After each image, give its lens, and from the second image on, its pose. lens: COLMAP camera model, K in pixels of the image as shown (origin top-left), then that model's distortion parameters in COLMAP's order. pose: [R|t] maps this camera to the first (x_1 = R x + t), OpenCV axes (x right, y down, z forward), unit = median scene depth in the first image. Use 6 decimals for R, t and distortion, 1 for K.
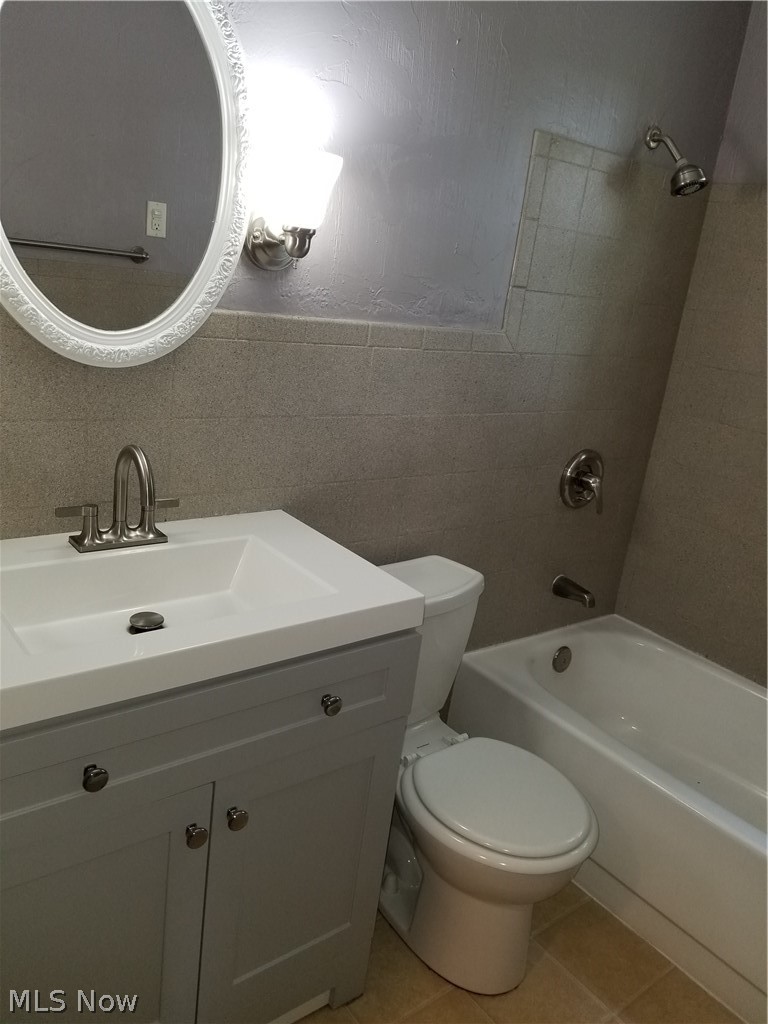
lens RADIAL K [[810.2, 0, 384.0], [0, 810.2, 512.0], [0, 0, 1]] dist [0.002004, 0.001127]
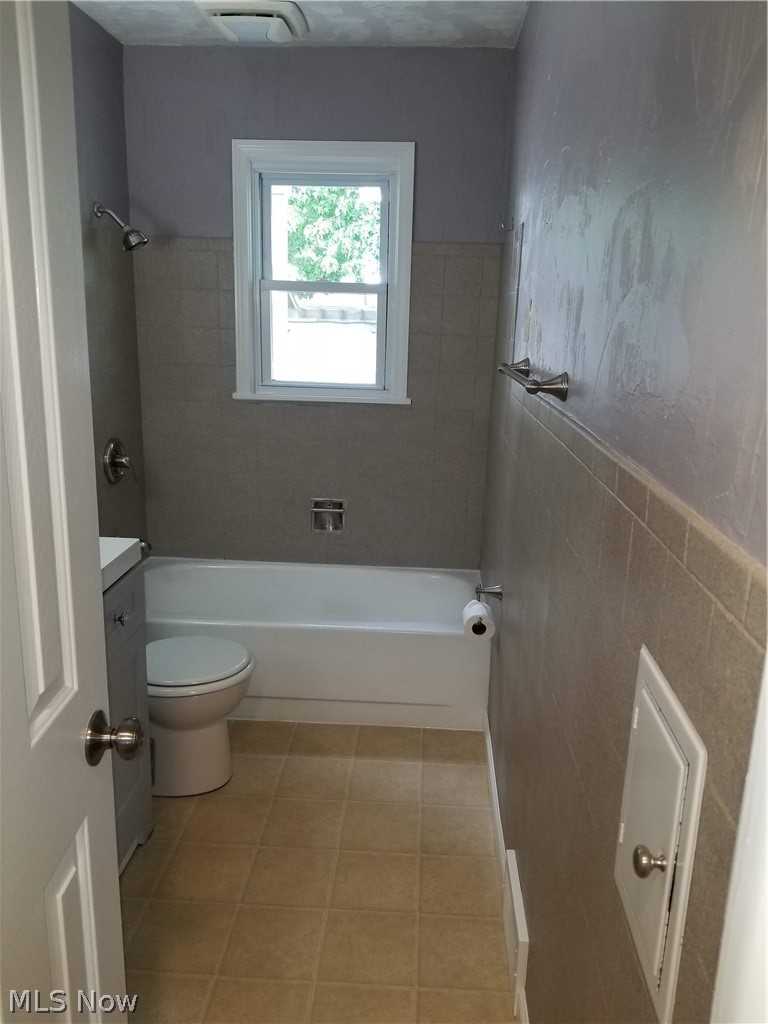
lens RADIAL K [[810.2, 0, 384.0], [0, 810.2, 512.0], [0, 0, 1]] dist [0.002004, 0.001127]
pose [[0.668192, -0.281500, 0.688678, -0.412391], [0.264750, 0.955032, 0.133498, -0.021555], [-0.695289, 0.093125, 0.712671, -0.261306]]
